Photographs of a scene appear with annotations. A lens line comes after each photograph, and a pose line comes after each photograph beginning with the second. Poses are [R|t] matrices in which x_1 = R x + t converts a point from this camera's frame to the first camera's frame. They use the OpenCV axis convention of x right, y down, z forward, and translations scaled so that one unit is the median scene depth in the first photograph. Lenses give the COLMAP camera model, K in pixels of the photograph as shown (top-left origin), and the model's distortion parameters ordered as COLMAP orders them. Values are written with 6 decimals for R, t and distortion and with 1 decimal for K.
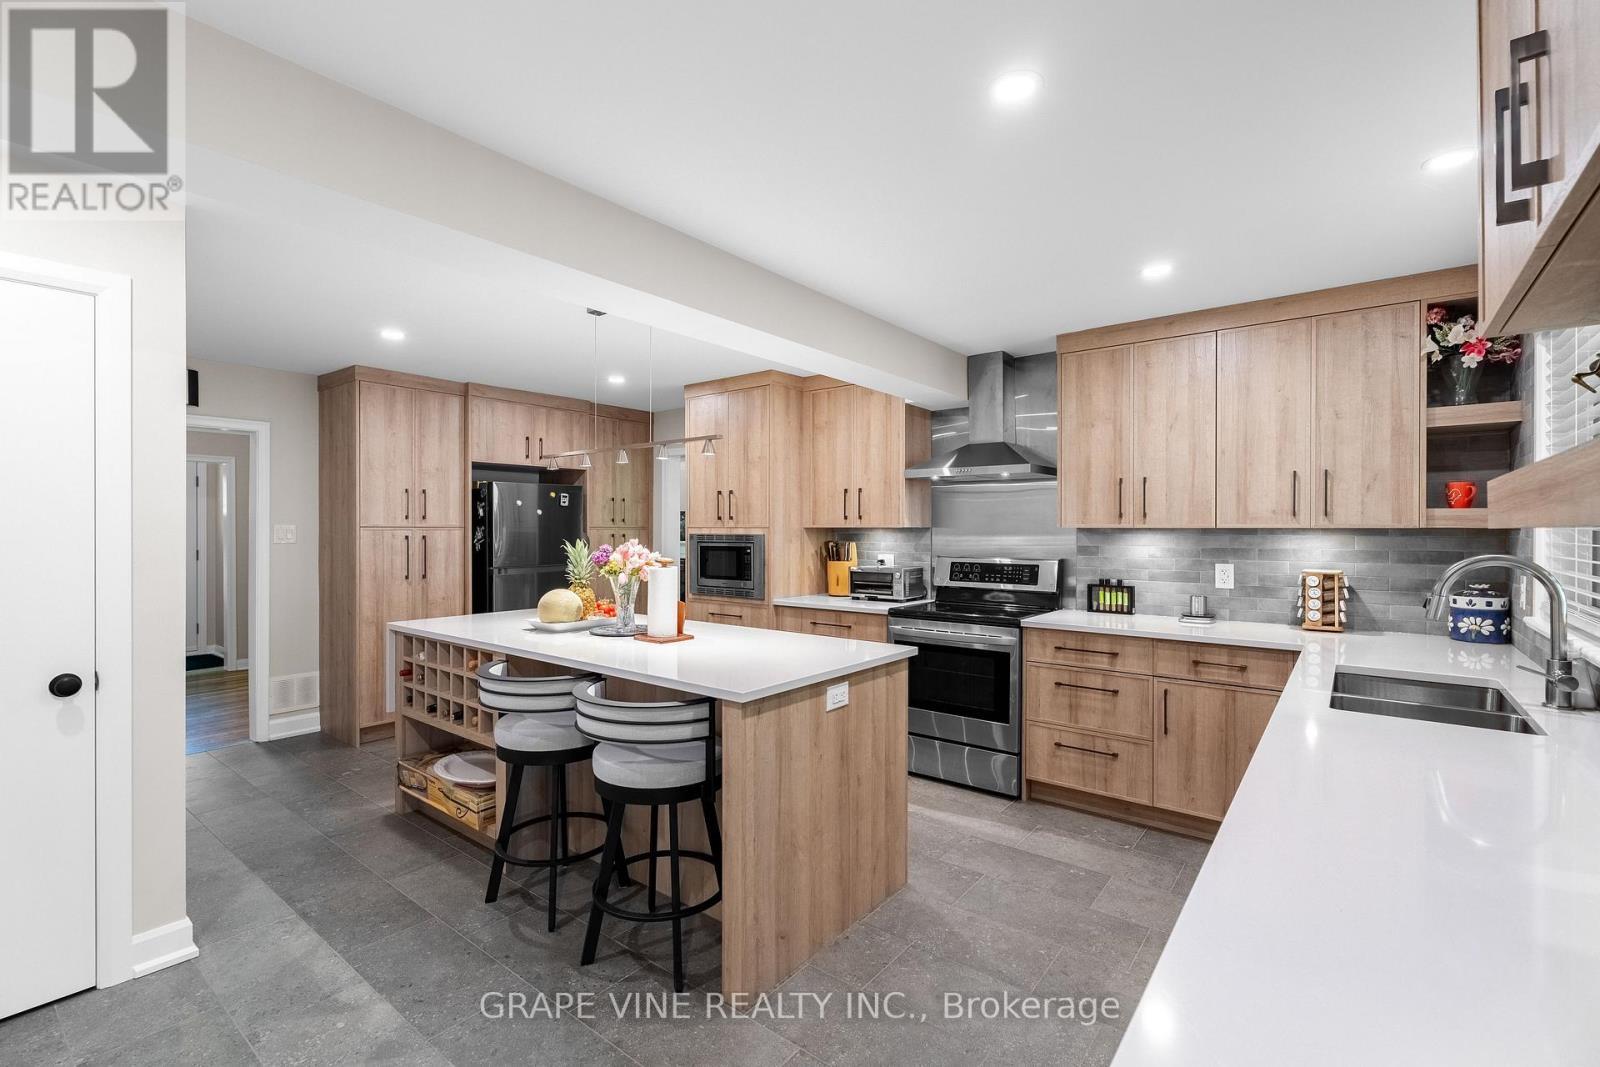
lens RADIAL K [[724.3, 0, 795.4], [0, 724.3, 512.6], [0, 0, 1]] dist [0.001664, -0.000009]
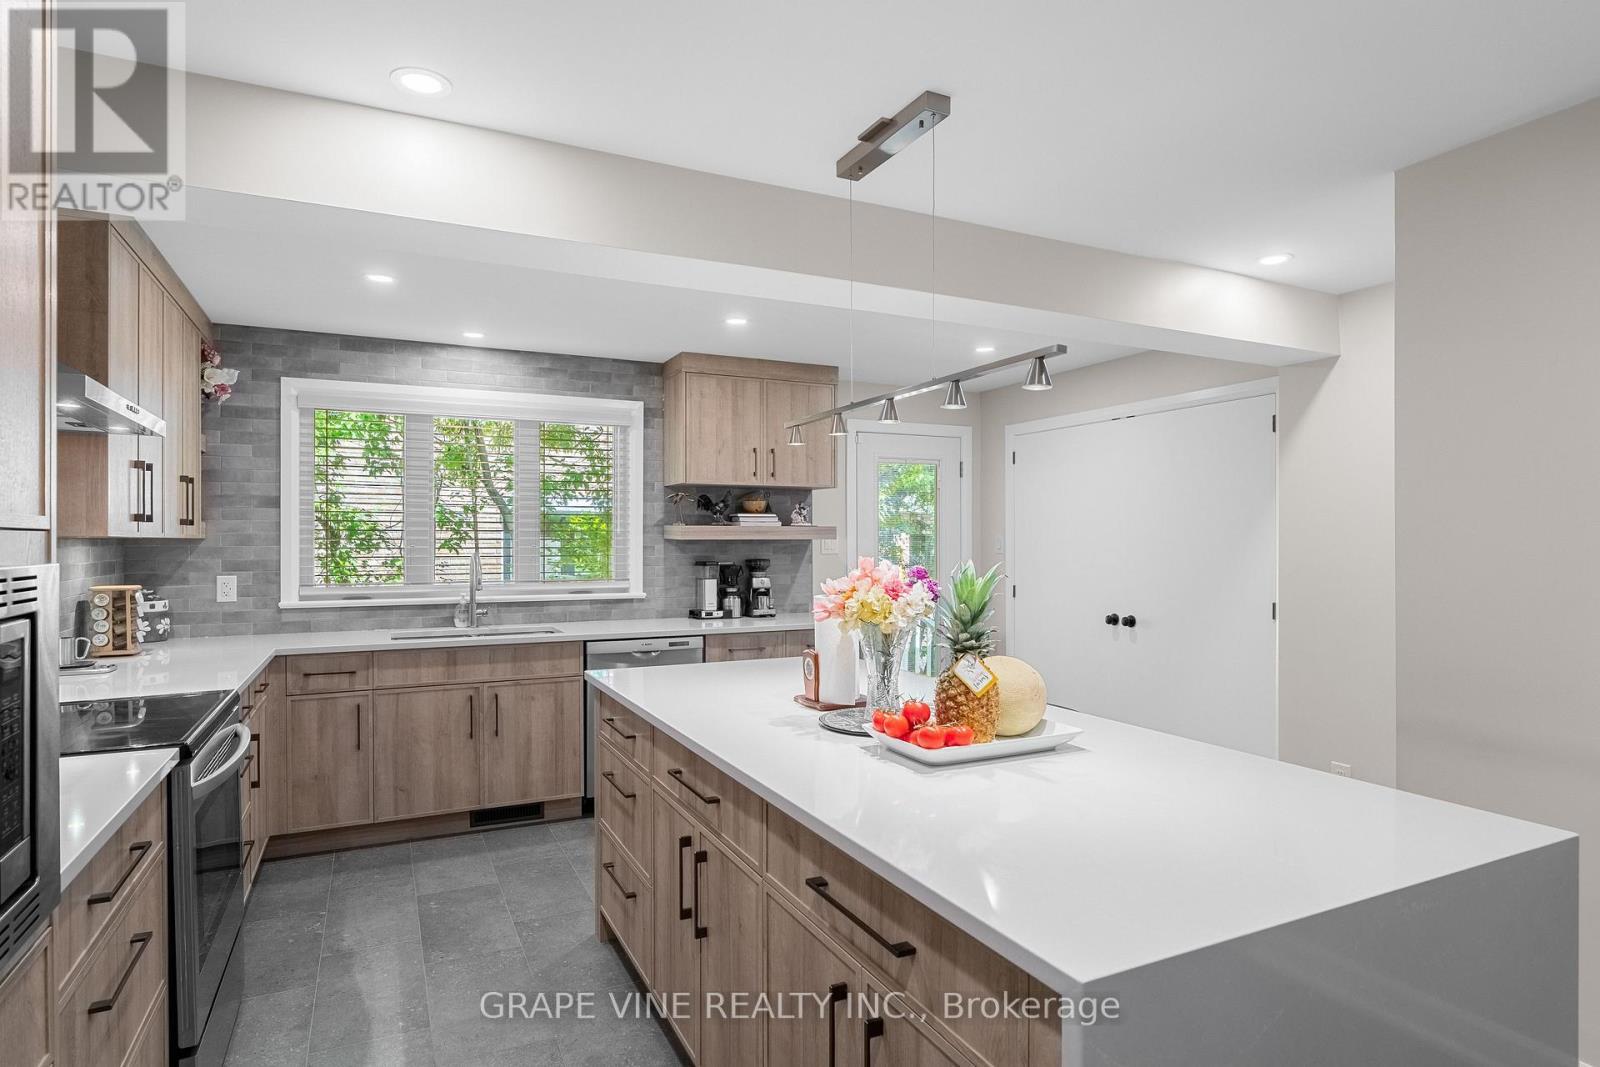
lens RADIAL K [[865.7, 0, 800.0], [0, 865.7, 533.5], [0, 0, 1]] dist [-0.001781, -0.000511]
pose [[-0.904499, 0.003770, 0.426458, -0.477038], [-0.009412, 0.999541, -0.028798, 0.040597], [-0.426371, -0.030061, -0.904049, 1.677322]]
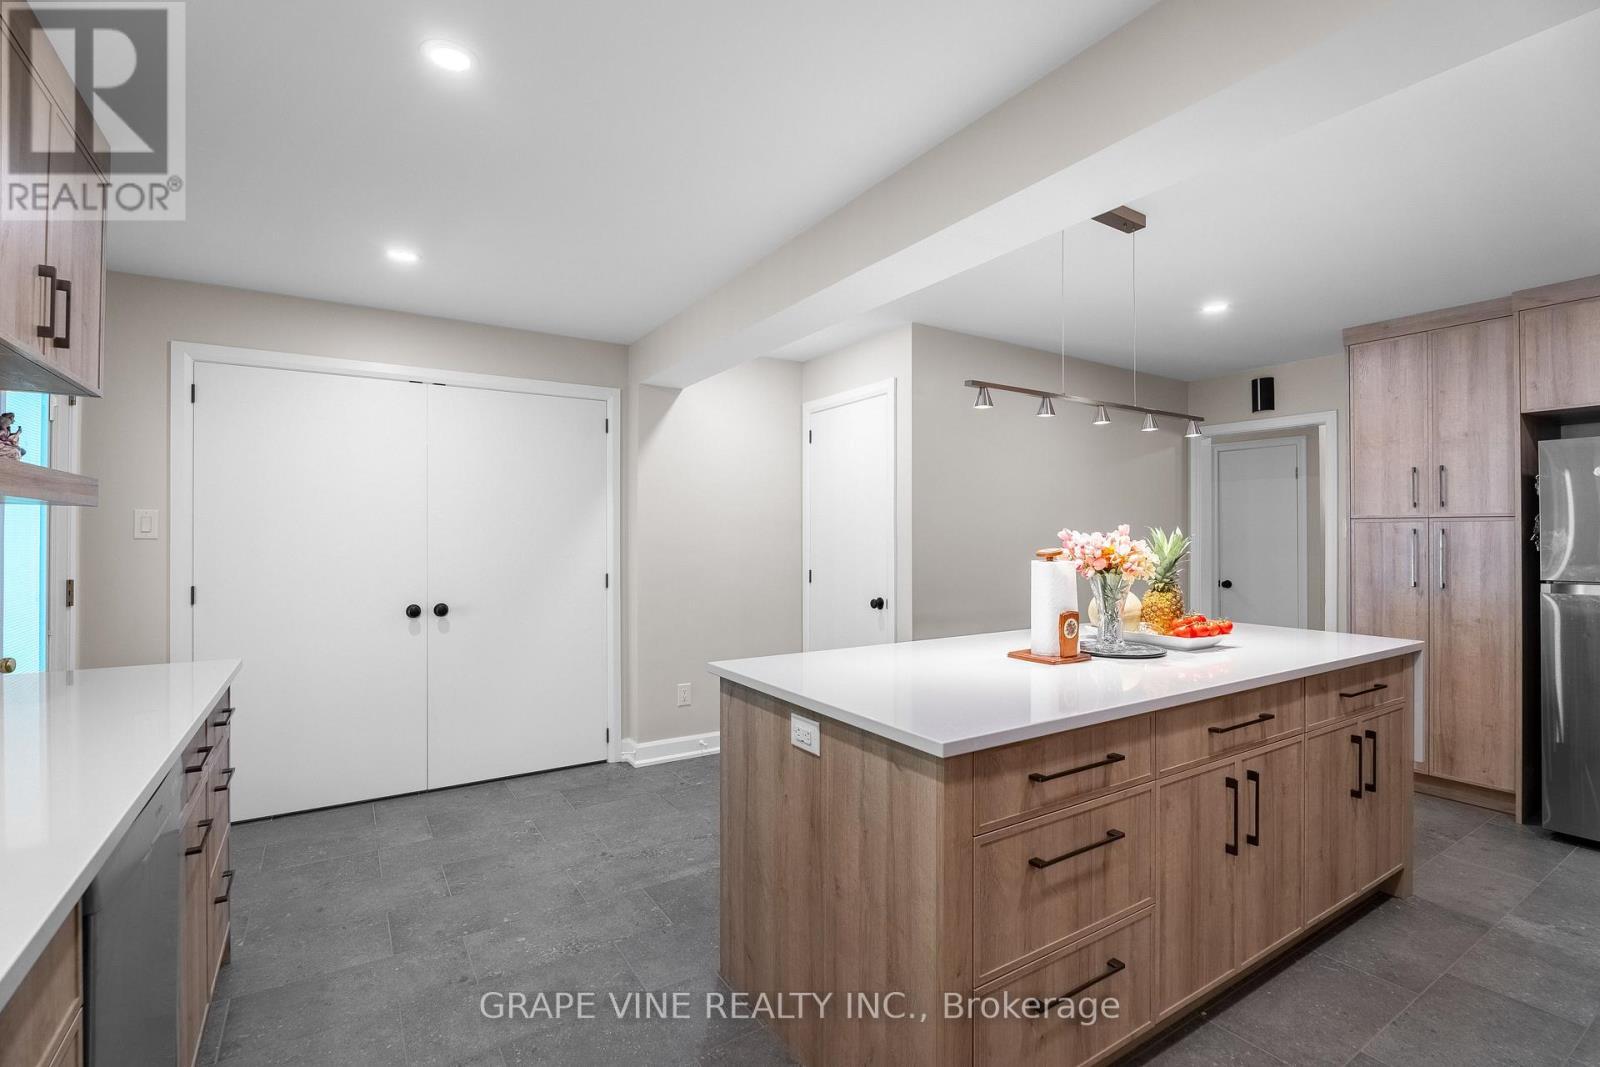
lens RADIAL K [[712.2, 0, 800.0], [0, 712.2, 533.5], [0, 0, 1]] dist [0.001405, 0.000241]
pose [[-0.325358, -0.005213, -0.945576, 0.565056], [0.020325, 0.999715, -0.012505, 0.048939], [0.945372, -0.023288, -0.325160, 0.953201]]
